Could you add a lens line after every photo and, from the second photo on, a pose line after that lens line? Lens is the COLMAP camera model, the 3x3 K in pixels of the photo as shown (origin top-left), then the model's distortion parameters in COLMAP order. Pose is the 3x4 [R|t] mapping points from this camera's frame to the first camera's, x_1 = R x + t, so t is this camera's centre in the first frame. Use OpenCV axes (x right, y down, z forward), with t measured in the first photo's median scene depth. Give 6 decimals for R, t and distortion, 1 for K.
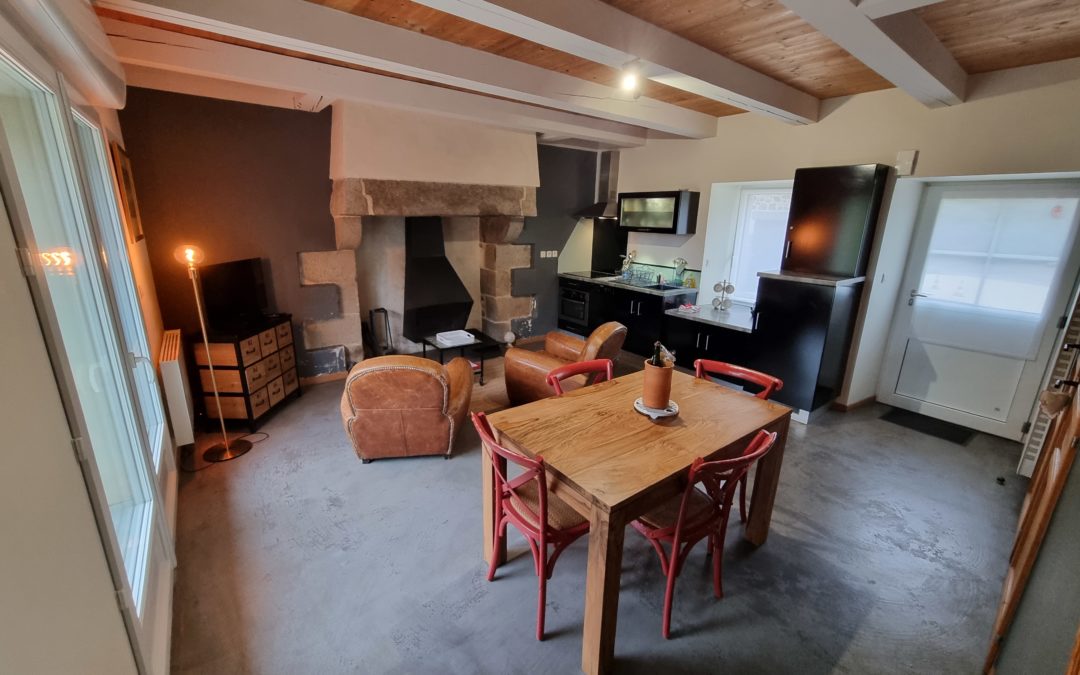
lens RADIAL K [[436.9, 0, 541.2], [0, 436.9, 336.0], [0, 0, 1]] dist [-0.001905, -0.000043]
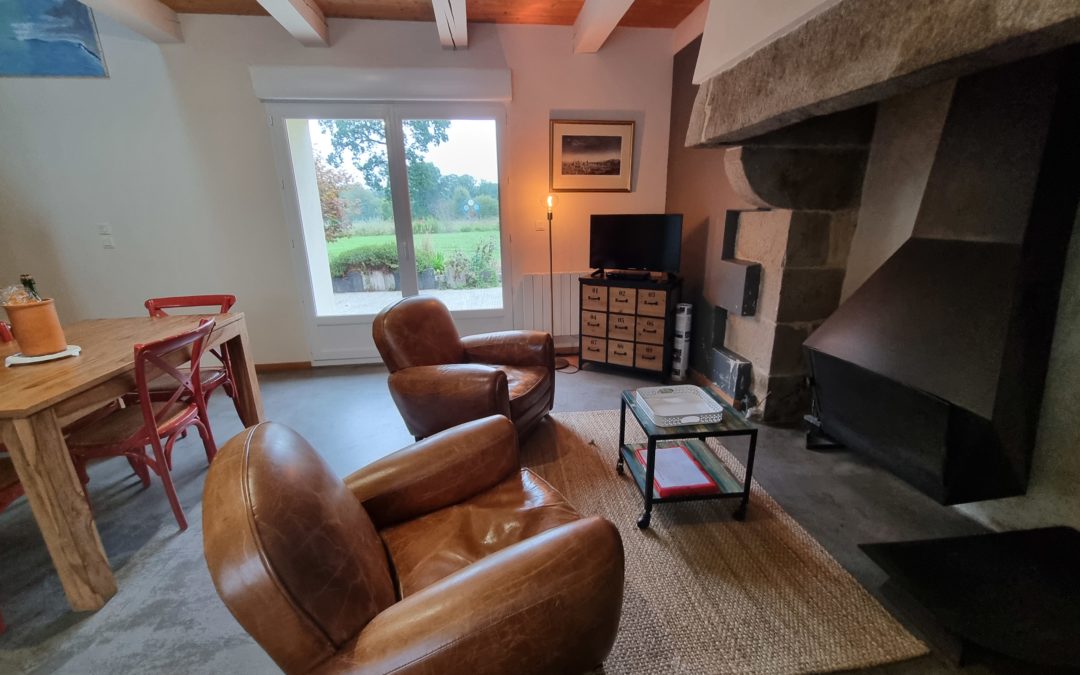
lens RADIAL K [[436.9, 0, 536.2], [0, 436.9, 334.5], [0, 0, 1]] dist [-0.001905, -0.000043]
pose [[-0.512851, 0.231330, -0.826723, 0.227804], [-0.215027, 0.897698, 0.384580, -0.201203], [0.831112, 0.375000, -0.410643, 1.031995]]
